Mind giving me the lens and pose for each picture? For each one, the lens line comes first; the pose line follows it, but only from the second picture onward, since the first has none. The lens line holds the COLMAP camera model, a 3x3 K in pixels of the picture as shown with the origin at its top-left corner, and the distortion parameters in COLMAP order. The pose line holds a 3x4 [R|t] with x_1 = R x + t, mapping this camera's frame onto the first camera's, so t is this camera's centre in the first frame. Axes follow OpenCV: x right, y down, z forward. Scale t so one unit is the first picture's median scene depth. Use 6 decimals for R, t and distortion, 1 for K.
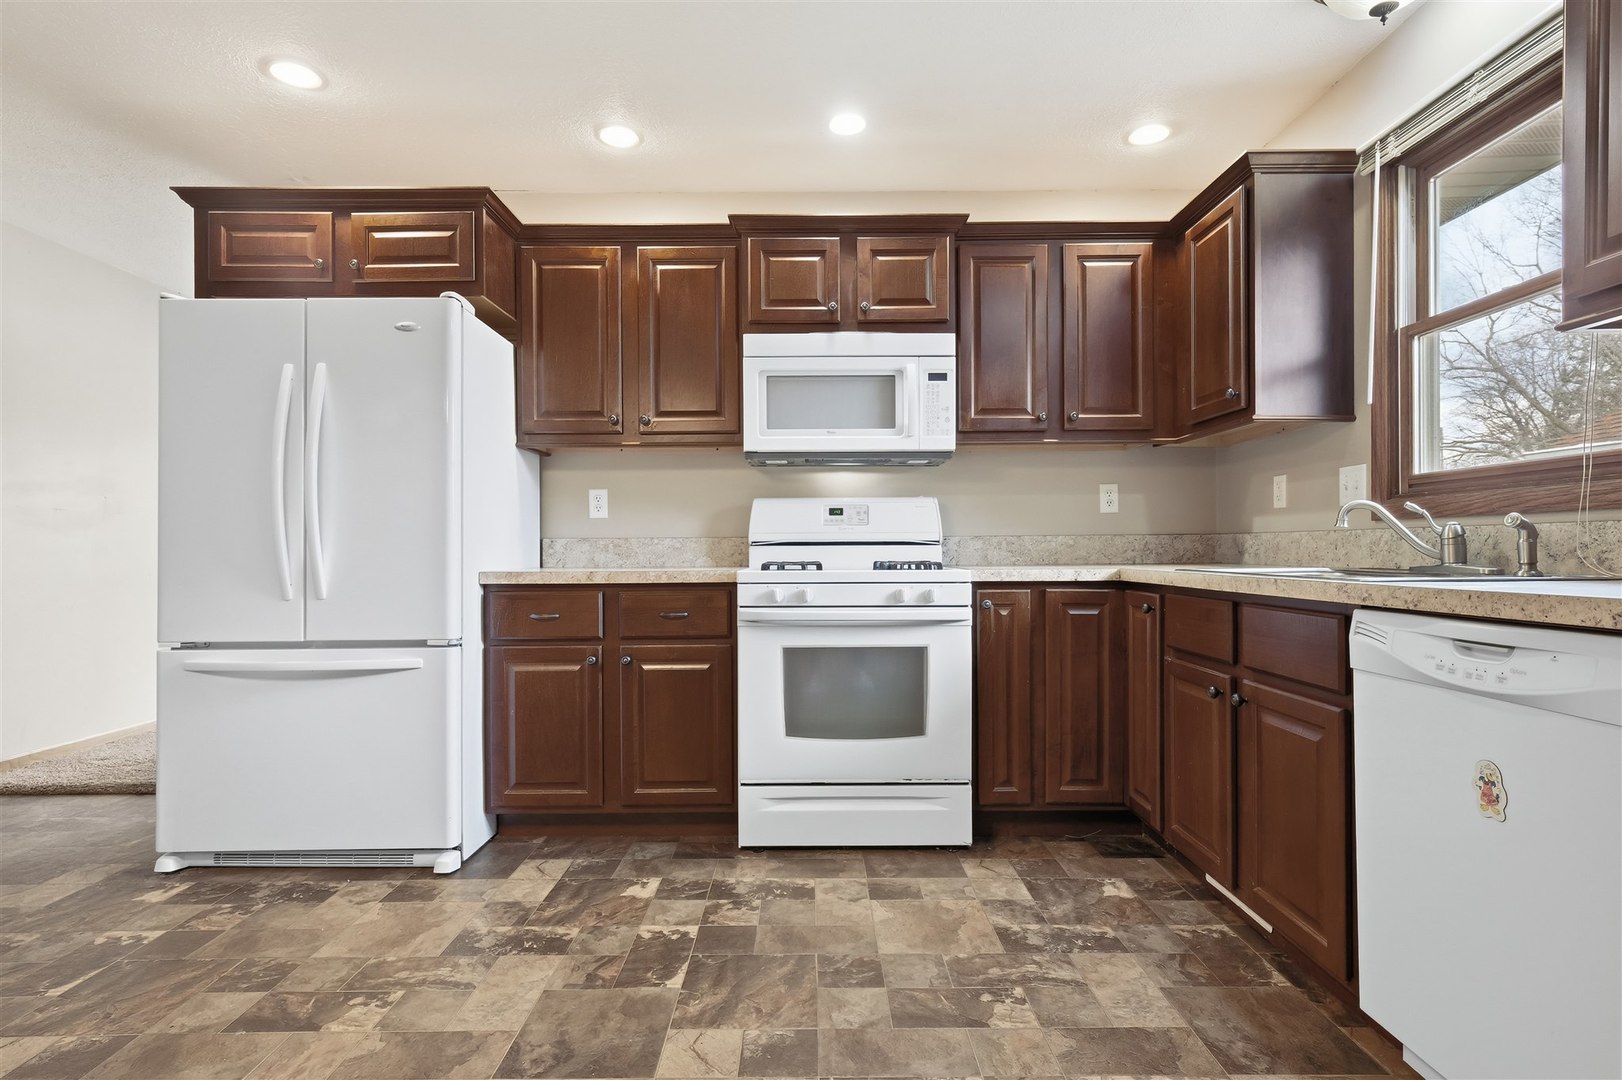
lens RADIAL K [[820.6, 0, 814.7], [0, 820.6, 550.5], [0, 0, 1]] dist [0.000988, 0.002384]
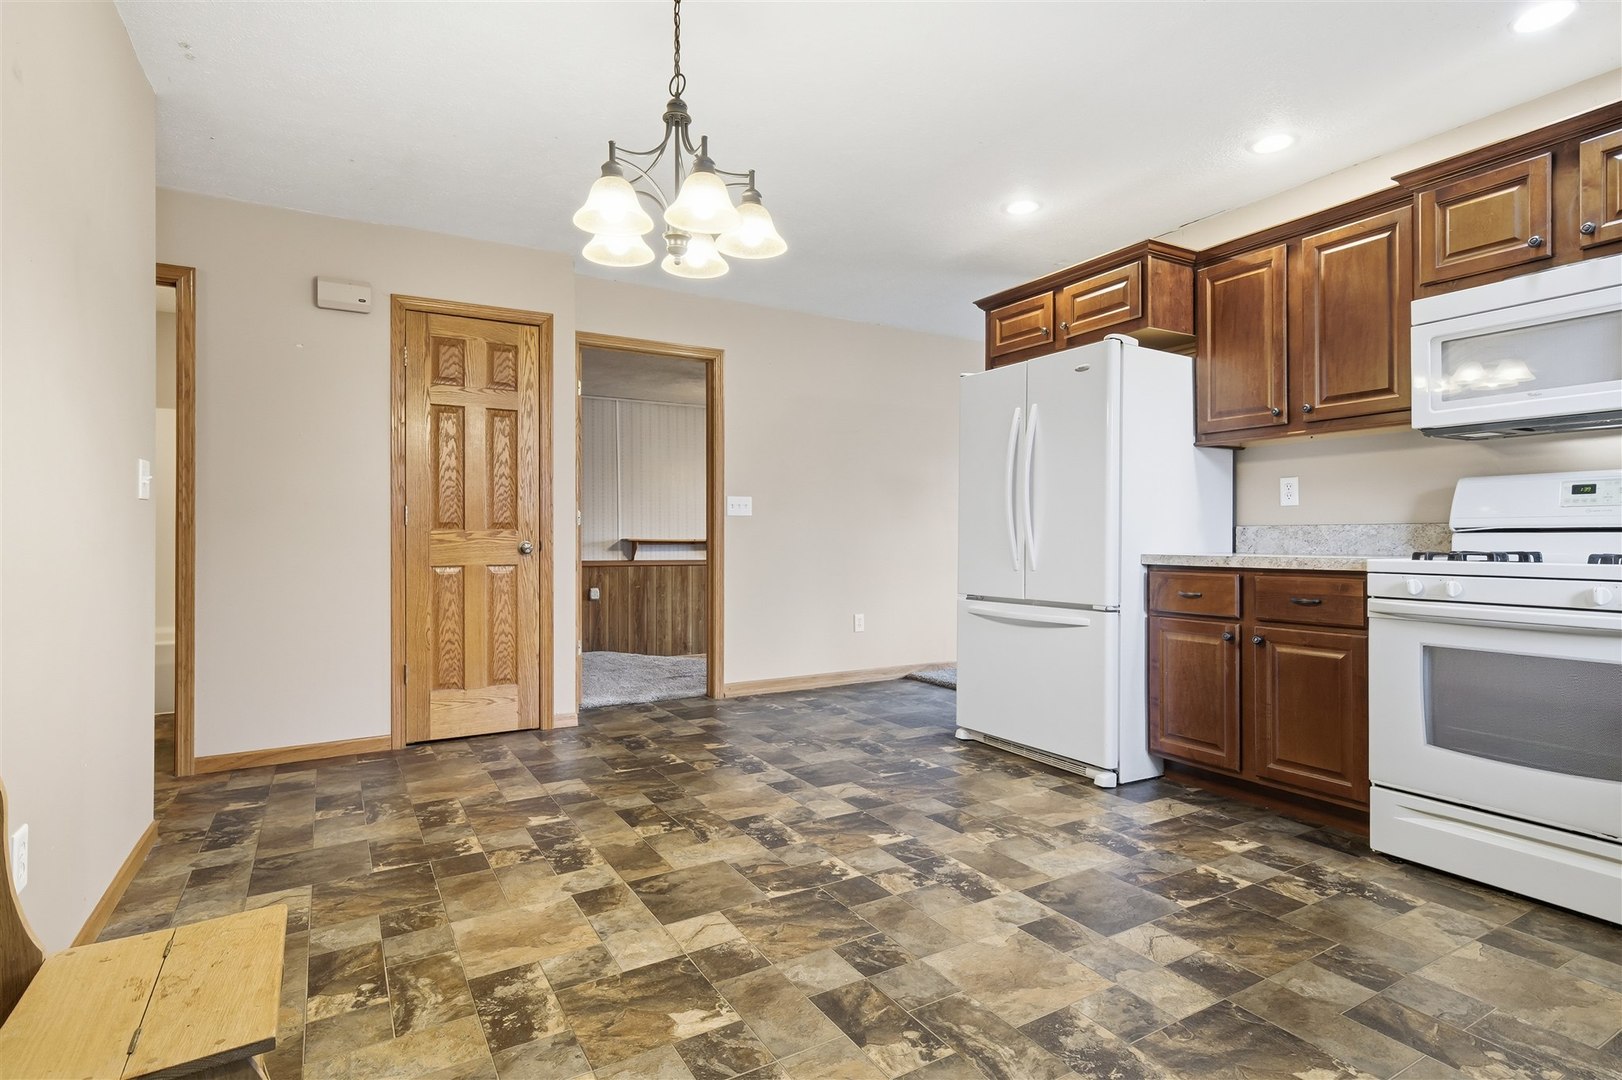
lens RADIAL K [[820.6, 0, 801.5], [0, 820.6, 532.7], [0, 0, 1]] dist [0.000988, 0.002384]
pose [[0.493397, -0.000822, -0.869804, 0.416450], [-0.002894, 0.999992, -0.002587, -0.001830], [0.869800, 0.003794, 0.493391, -0.047205]]
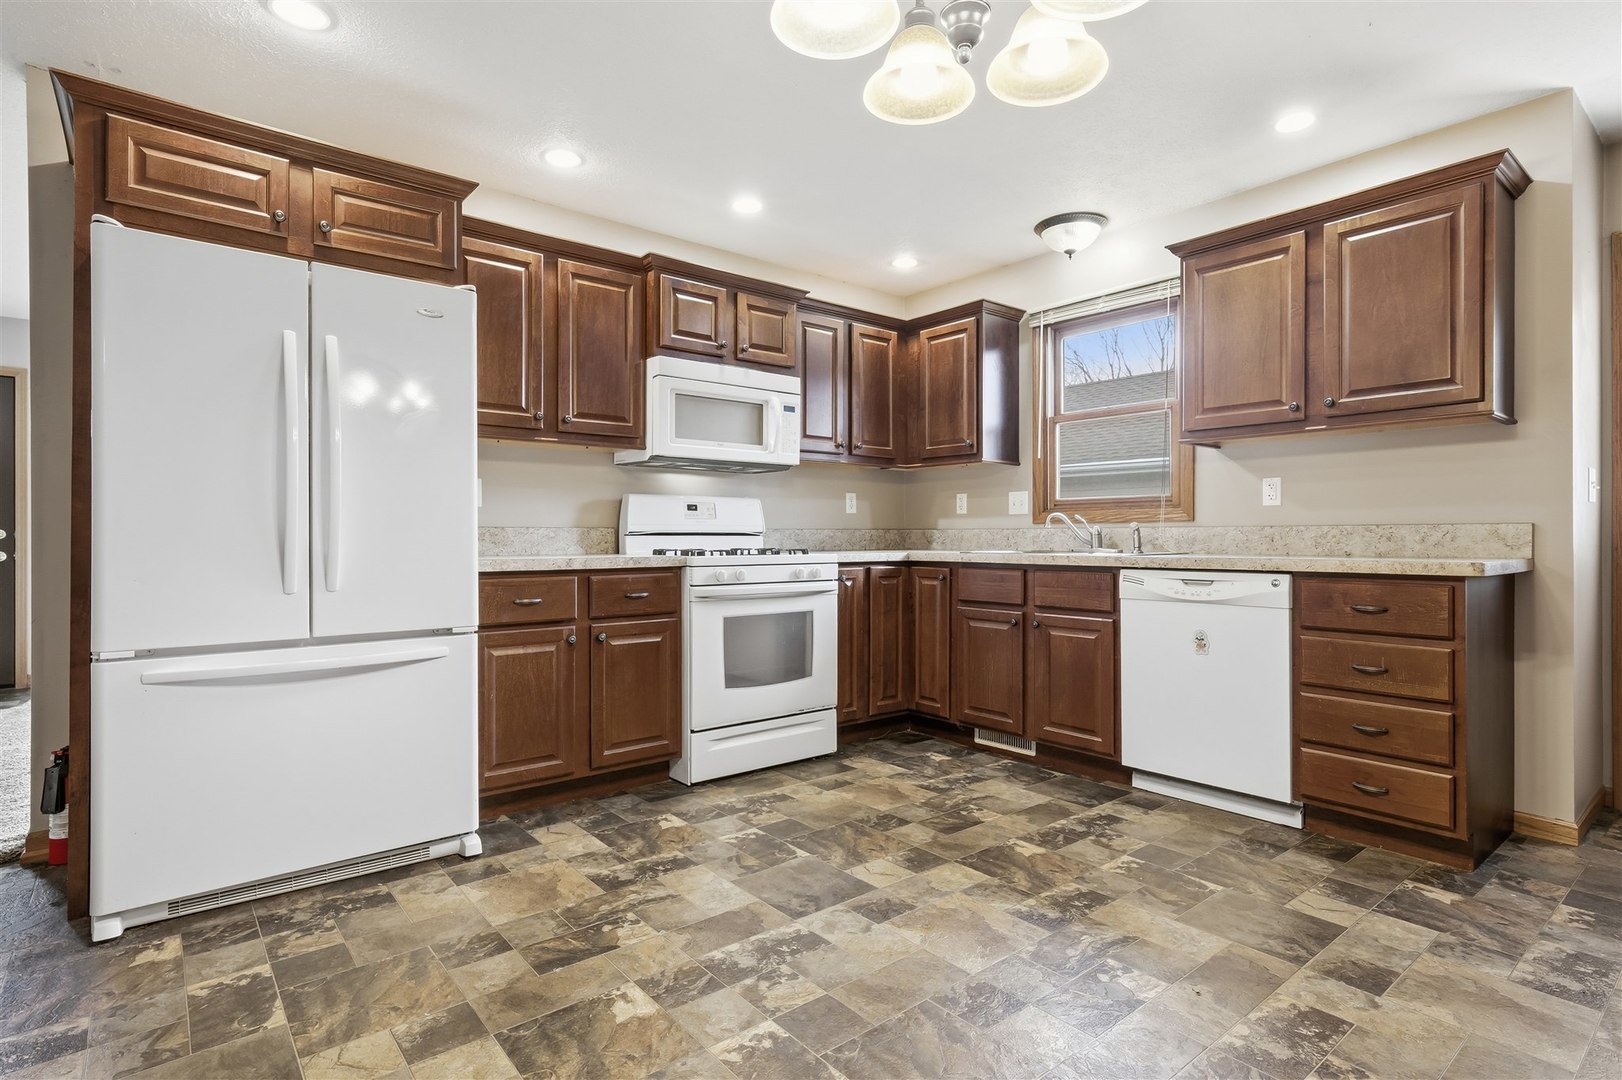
lens RADIAL K [[820.6, 0, 814.0], [0, 820.6, 537.2], [0, 0, 1]] dist [0.000988, 0.002384]
pose [[0.773378, 0.004431, 0.633930, -0.732277], [-0.001710, 0.999987, -0.004904, 0.001836], [-0.633943, 0.002709, 0.773375, -0.055194]]
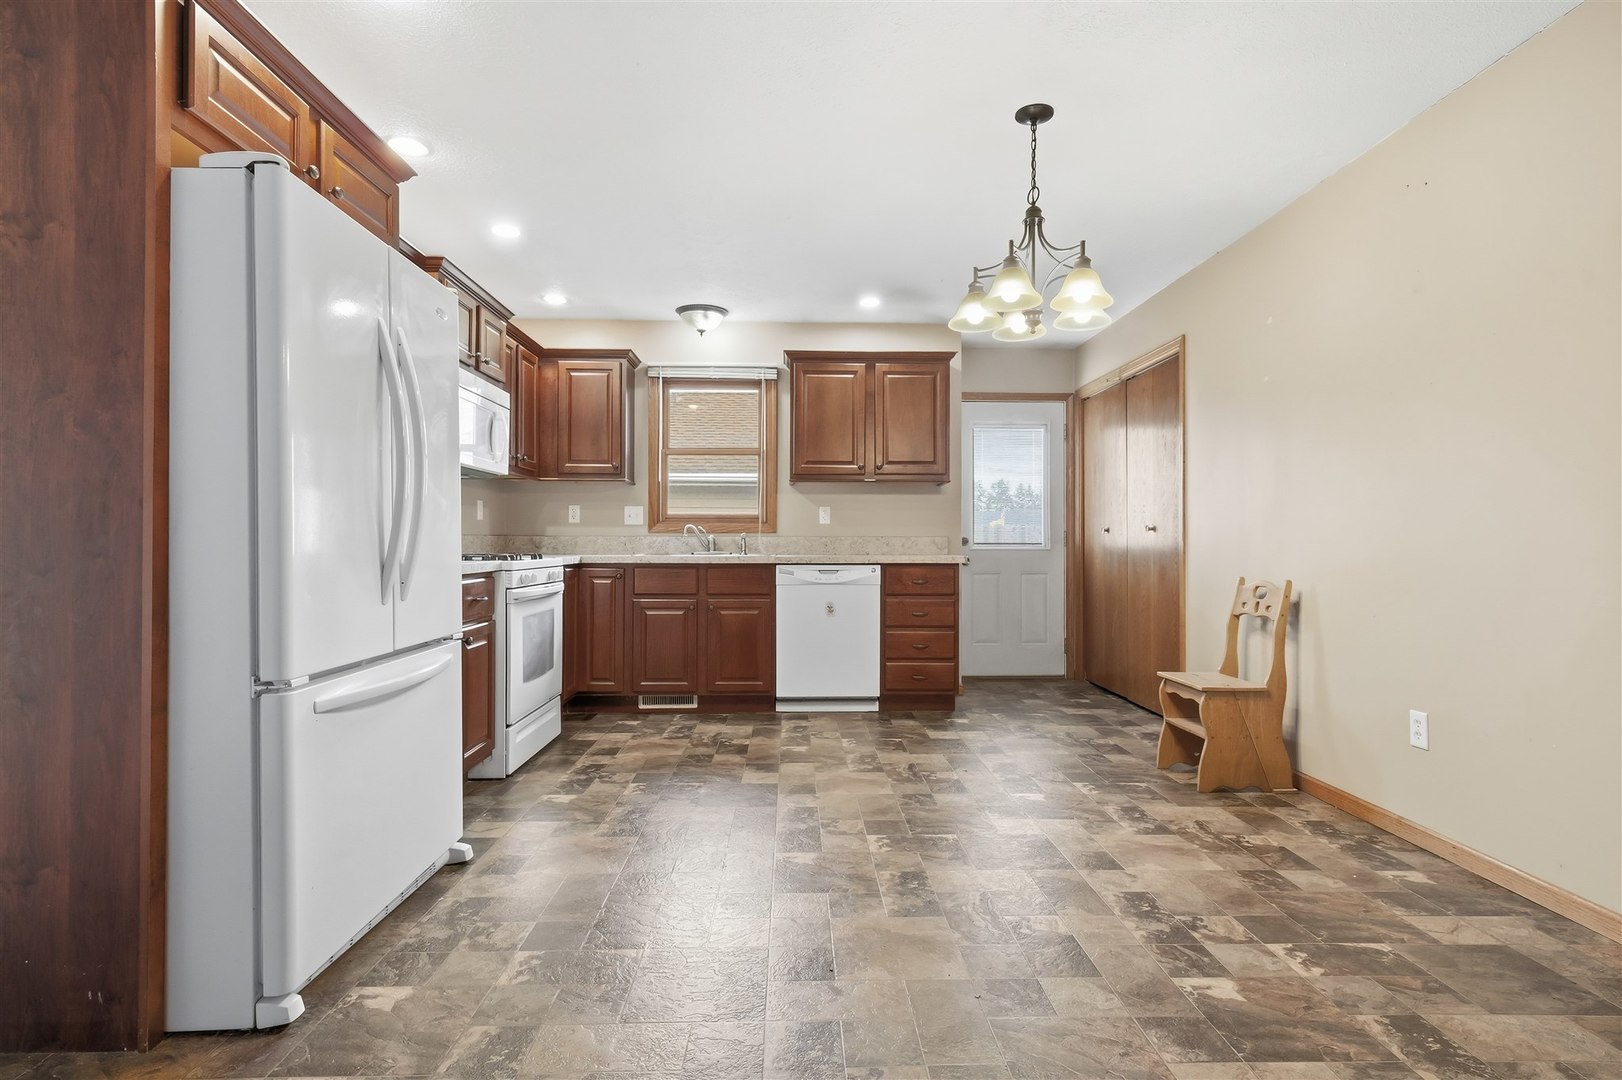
lens RADIAL K [[820.6, 0, 826.1], [0, 820.6, 534.3], [0, 0, 1]] dist [0.000988, 0.002384]
pose [[-0.038402, 0.015400, 0.999144, -1.419543], [0.000339, 0.999881, -0.015398, 0.002932], [-0.999262, -0.000253, -0.038403, 0.560036]]
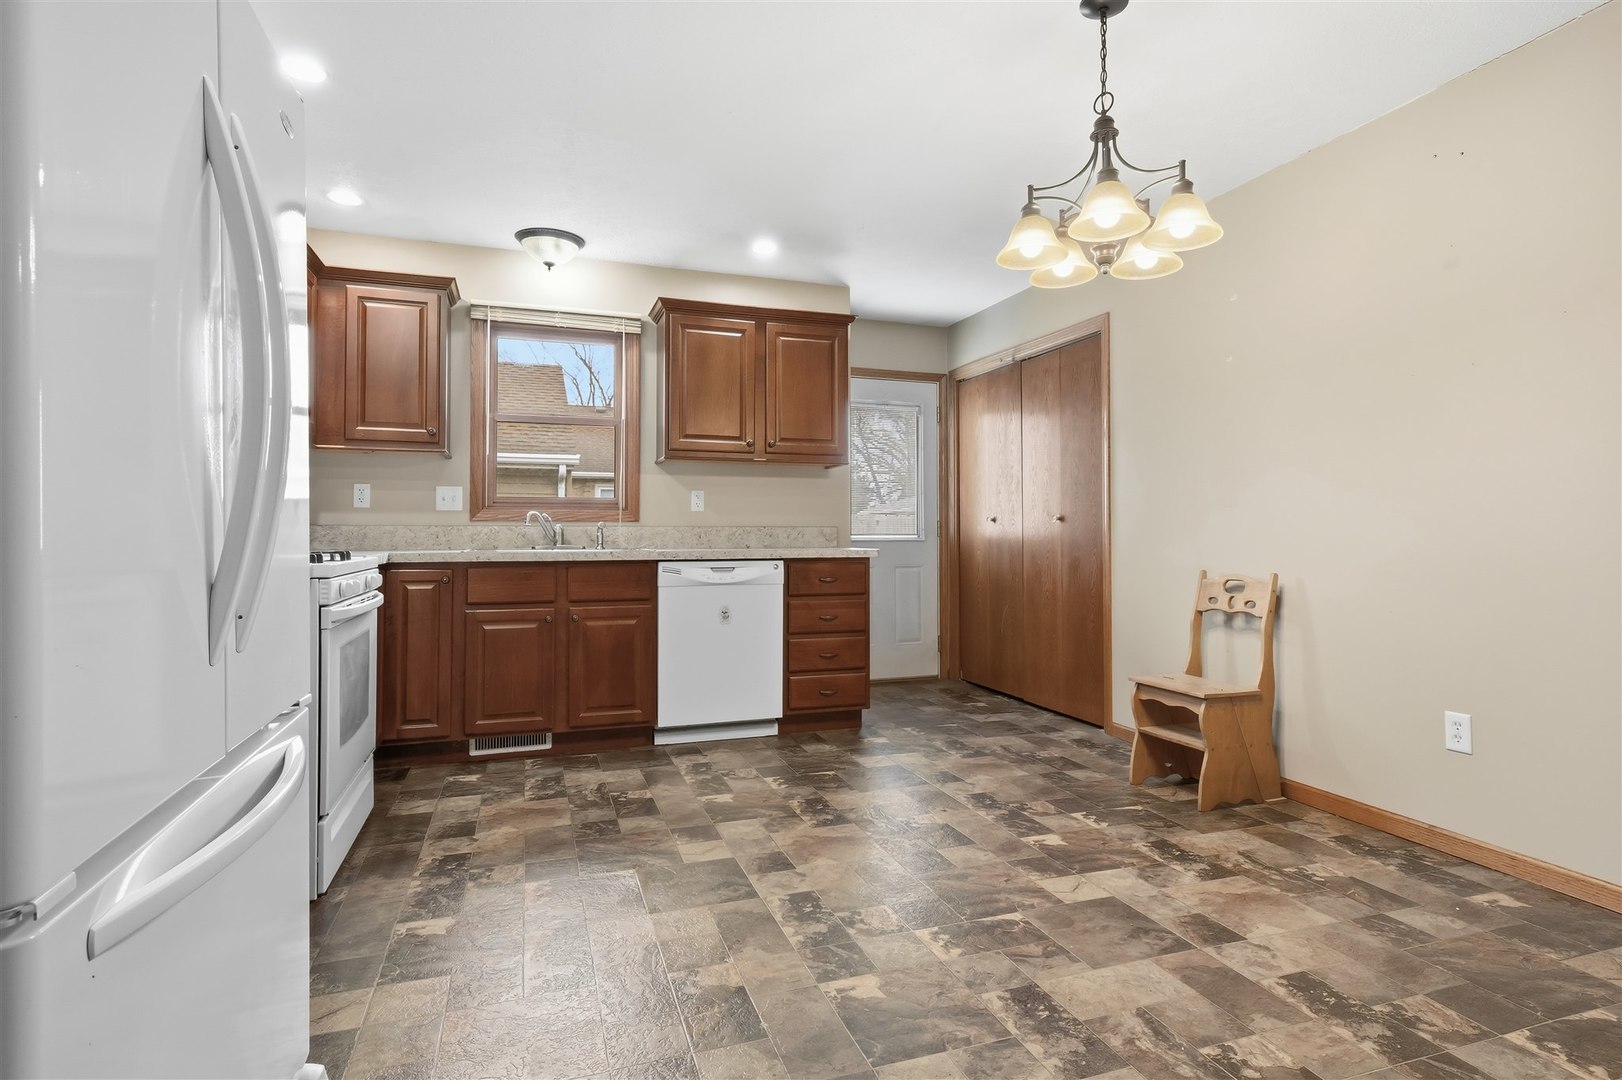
lens RADIAL K [[820.6, 0, 825.4], [0, 820.6, 519.3], [0, 0, 1]] dist [0.000988, 0.002384]
pose [[-0.338454, 0.021221, 0.940744, -1.069429], [0.003210, 0.999766, -0.021398, -0.000544], [-0.940977, -0.004222, -0.338443, 0.814149]]
